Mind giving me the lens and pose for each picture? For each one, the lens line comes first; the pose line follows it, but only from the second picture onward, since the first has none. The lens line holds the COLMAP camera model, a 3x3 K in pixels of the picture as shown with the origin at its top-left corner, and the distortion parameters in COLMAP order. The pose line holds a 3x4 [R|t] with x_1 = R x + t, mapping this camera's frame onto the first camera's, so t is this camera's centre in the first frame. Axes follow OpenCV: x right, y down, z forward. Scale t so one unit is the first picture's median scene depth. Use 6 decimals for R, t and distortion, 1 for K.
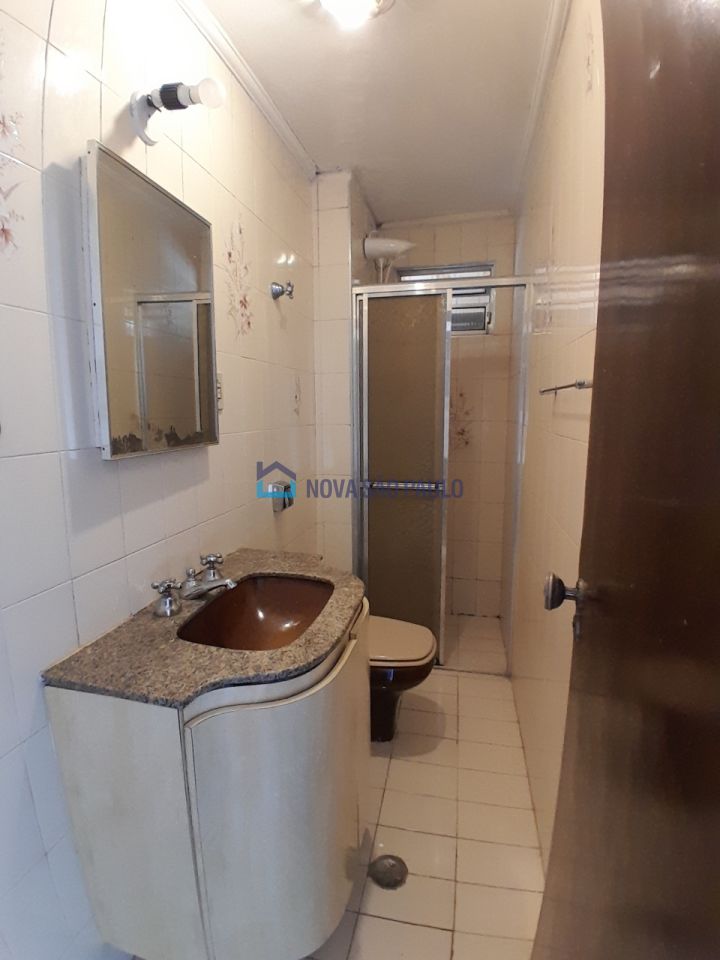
lens RADIAL K [[481.7, 0, 363.2], [0, 481.7, 476.8], [0, 0, 1]] dist [-0.032116, -0.012319]
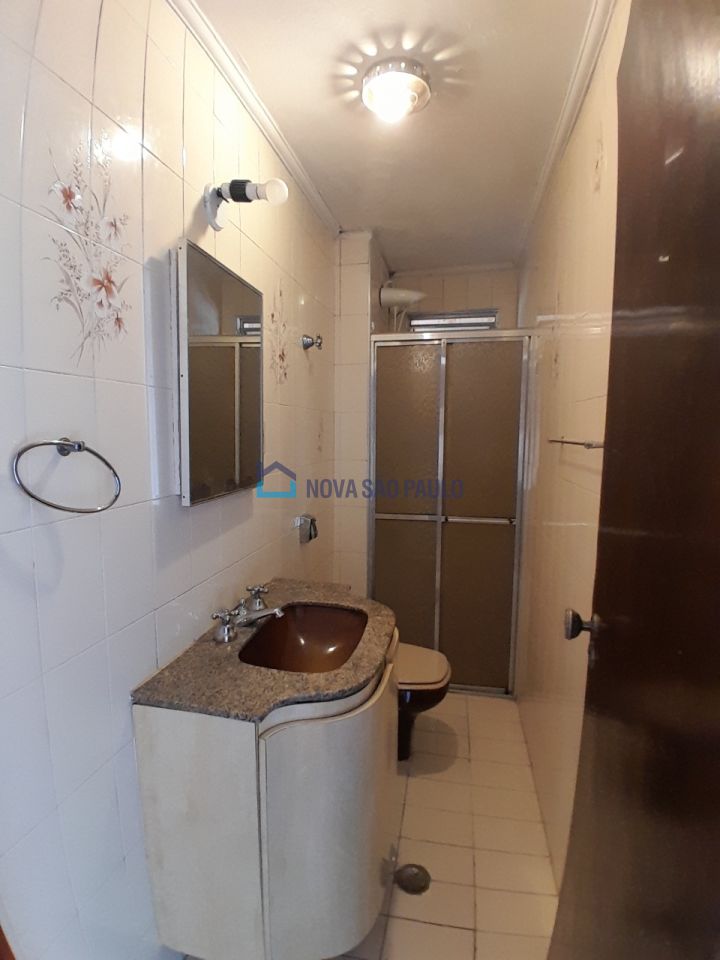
lens RADIAL K [[481.7, 0, 360.0], [0, 481.7, 479.5], [0, 0, 1]] dist [-0.032116, -0.012319]
pose [[0.999915, 0.009658, 0.008809, -0.101343], [-0.009312, 0.999215, -0.038503, -0.049085], [-0.009174, 0.038418, 0.999220, -0.141353]]
